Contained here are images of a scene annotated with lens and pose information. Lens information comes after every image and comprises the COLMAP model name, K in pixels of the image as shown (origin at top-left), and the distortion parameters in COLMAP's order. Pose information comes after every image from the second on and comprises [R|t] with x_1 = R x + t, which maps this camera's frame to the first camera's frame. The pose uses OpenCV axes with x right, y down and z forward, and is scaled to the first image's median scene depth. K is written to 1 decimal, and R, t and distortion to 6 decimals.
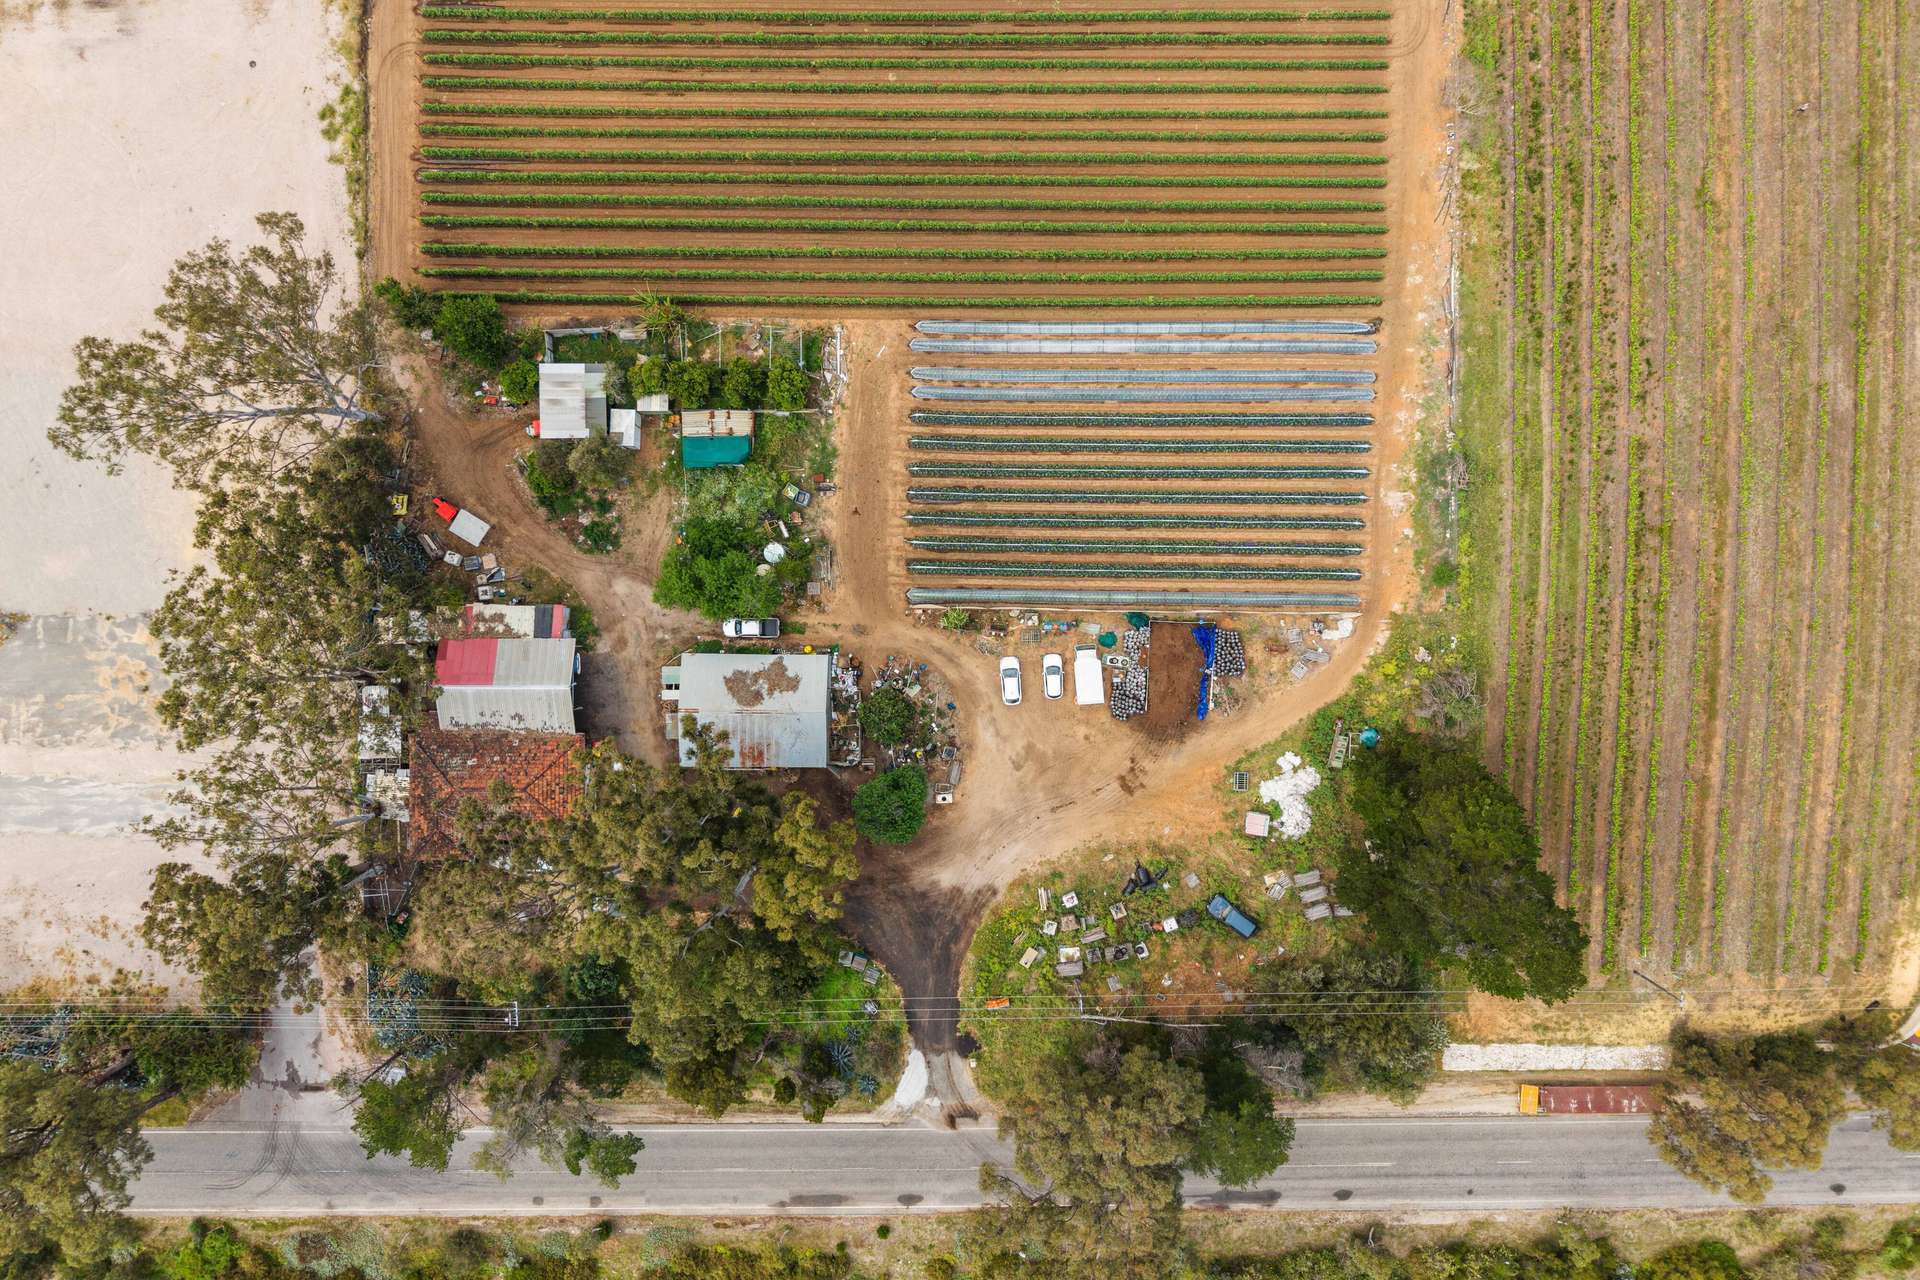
lens RADIAL K [[1289.6, 0, 964.0], [0, 1289.6, 640.7], [0, 0, 1]] dist [0.040669, -0.061829]
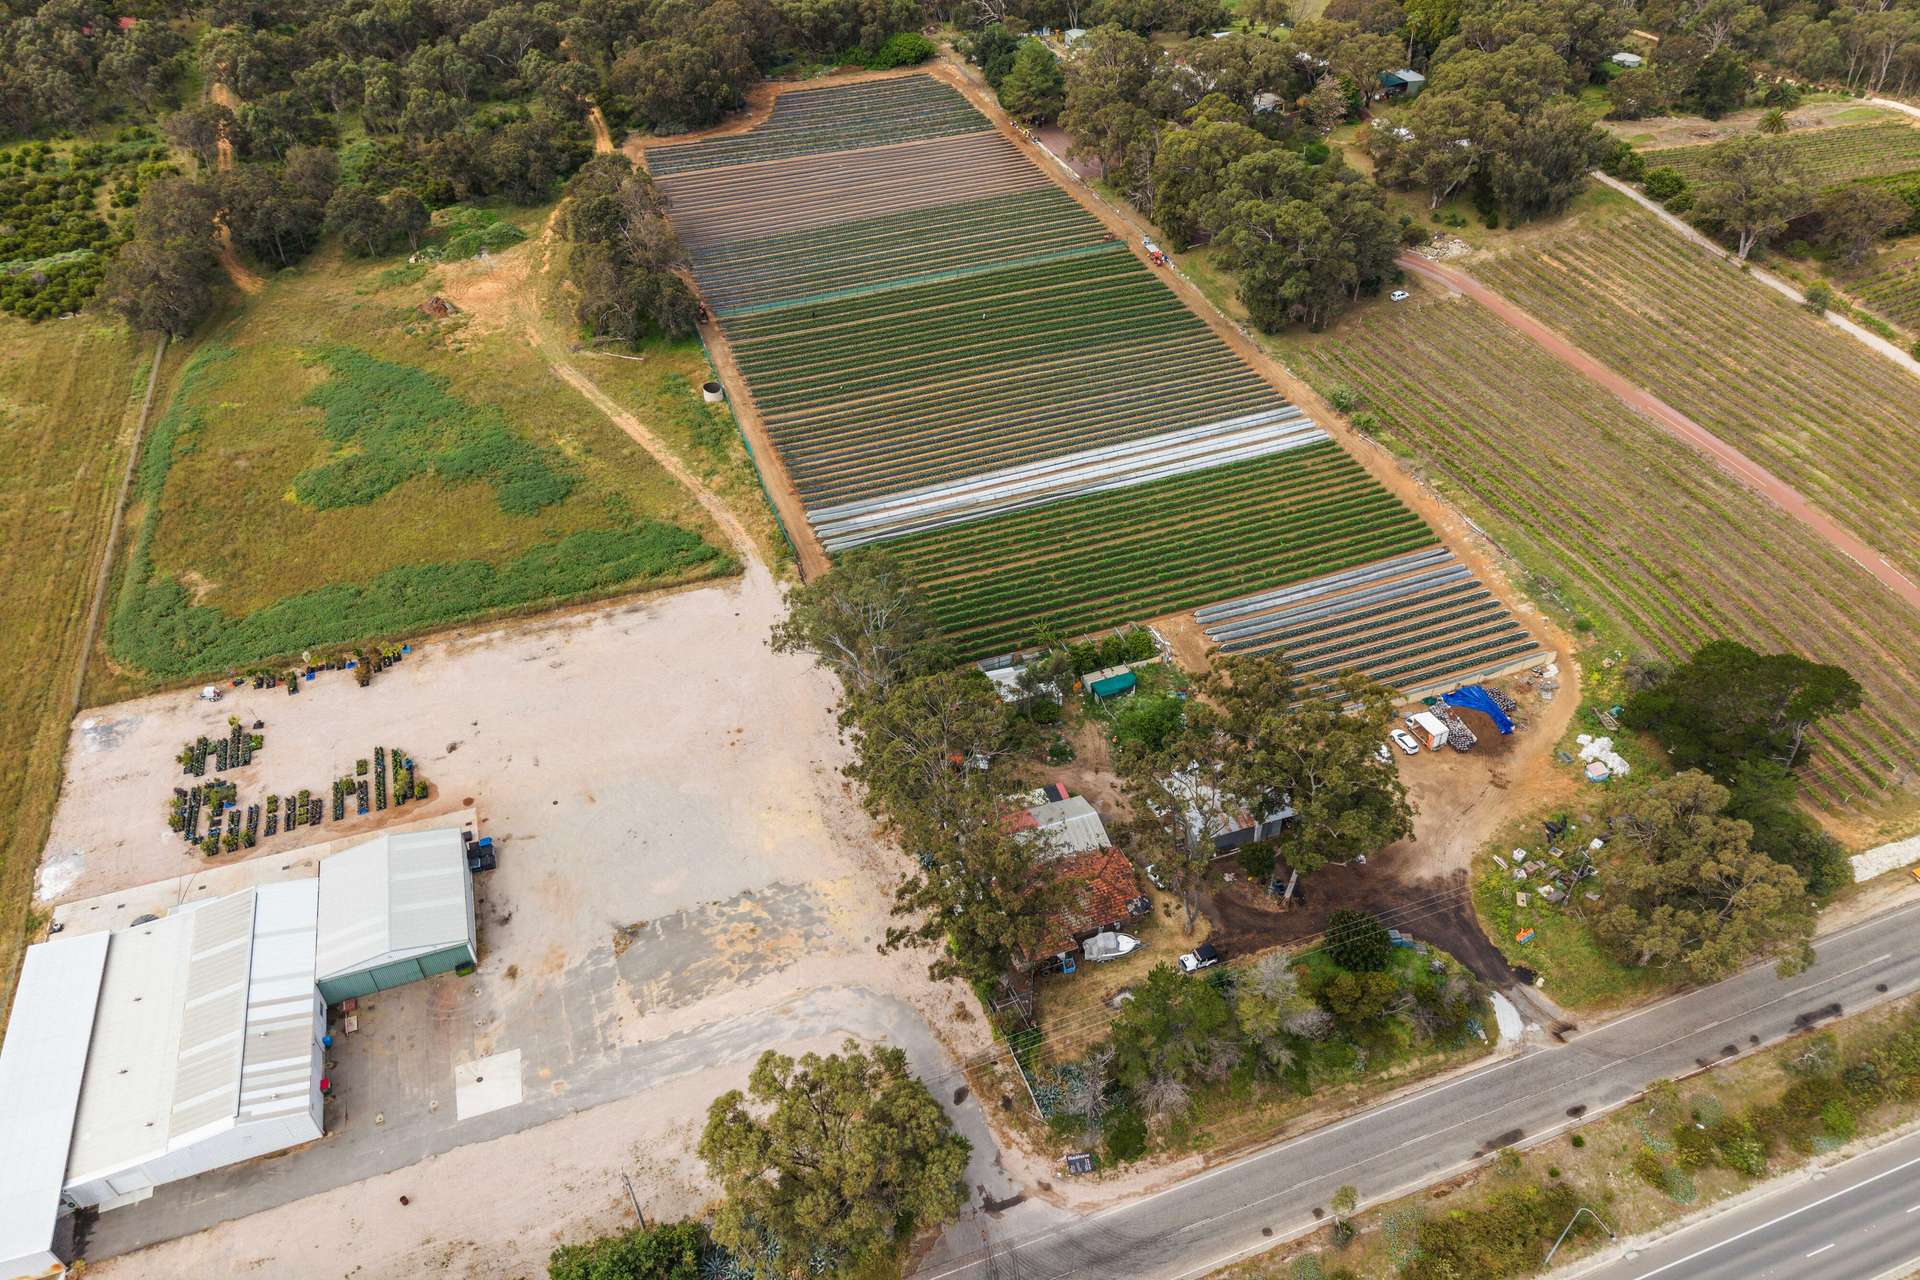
lens RADIAL K [[1288.9, 0, 962.4], [0, 1288.9, 630.3], [0, 0, 1]] dist [0.012351, -0.010374]
pose [[0.941222, -0.210732, 0.263995, -0.722393], [0.337781, 0.592540, -0.731301, 0.816006], [-0.002319, 0.777489, 0.628893, 0.034612]]
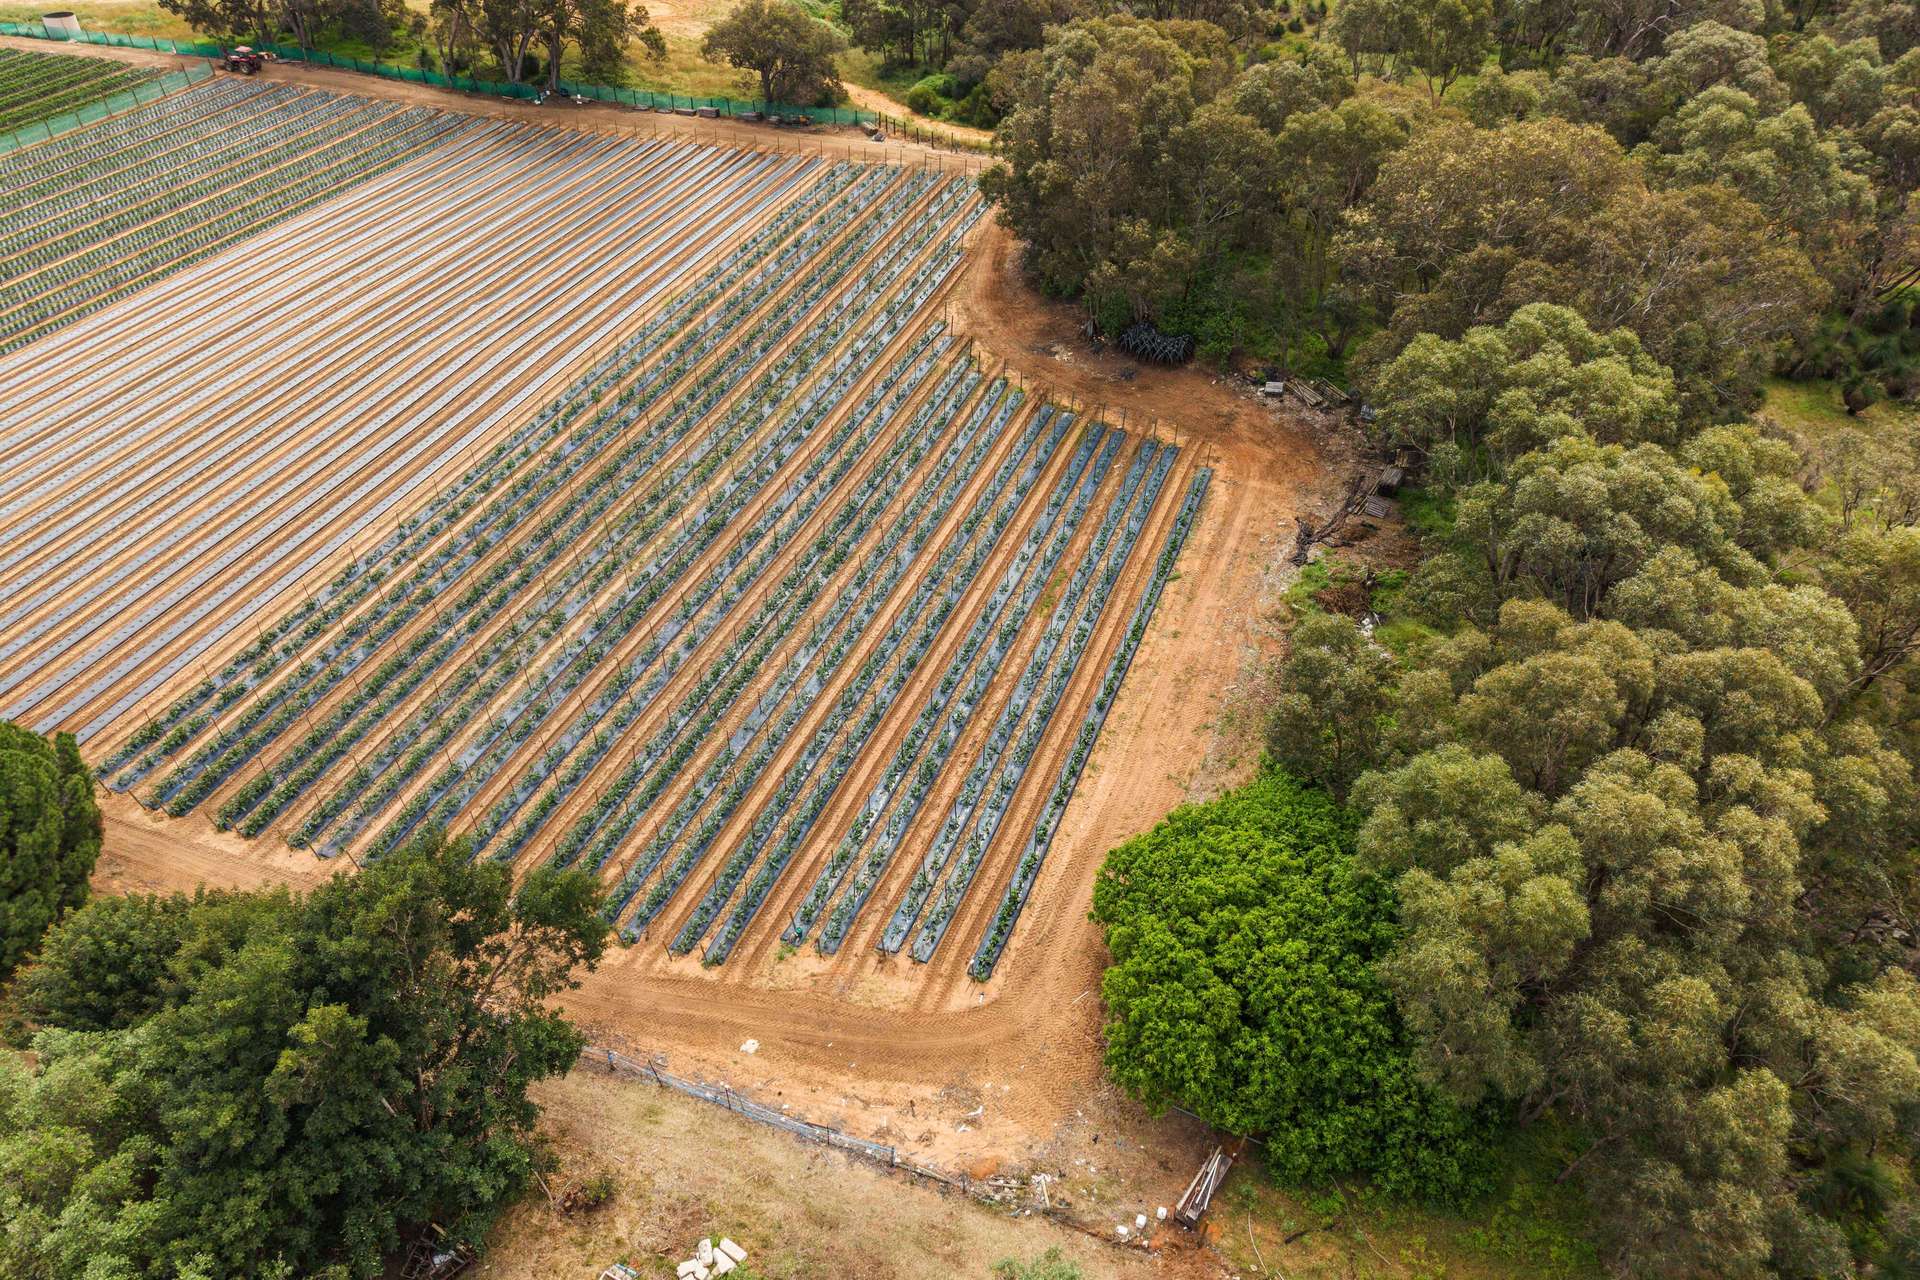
lens RADIAL K [[1289.6, 0, 964.0], [0, 1289.6, 640.7], [0, 0, 1]] dist [0.040669, -0.061829]
pose [[-0.351998, 0.634549, -0.688074, 0.534477], [-0.935973, -0.244266, 0.253551, -2.343677], [-0.007183, 0.733268, 0.679902, 0.544721]]
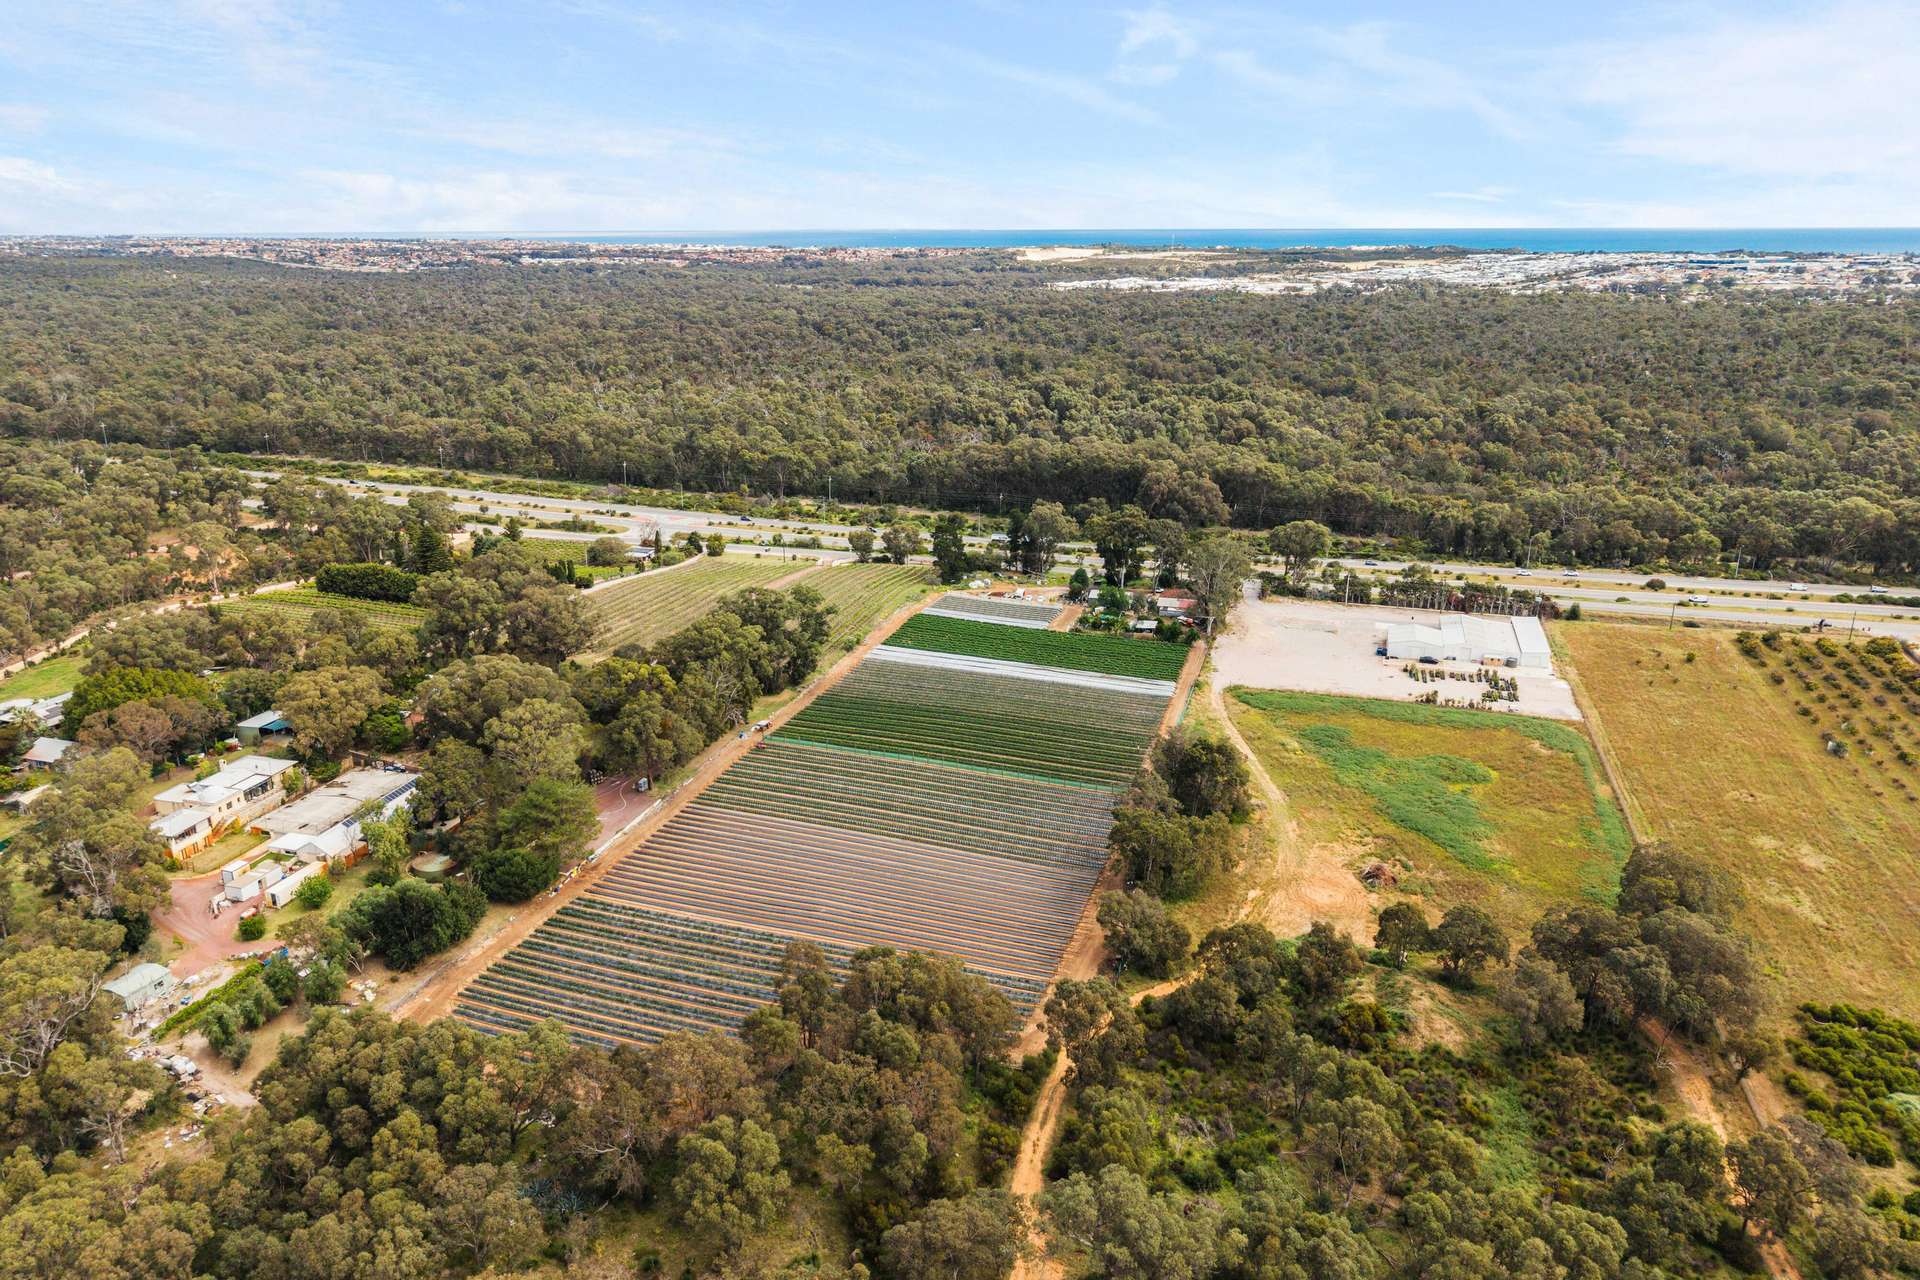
lens RADIAL K [[1306.8, 0, 960.0], [0, 1306.8, 640.0], [0, 0, 1]] dist [0.012831, -0.006118]
pose [[-0.957677, -0.077803, 0.277131, -0.774812], [0.287529, -0.303666, 0.908358, -3.431644], [0.013482, 0.949597, 0.313184, -0.048888]]
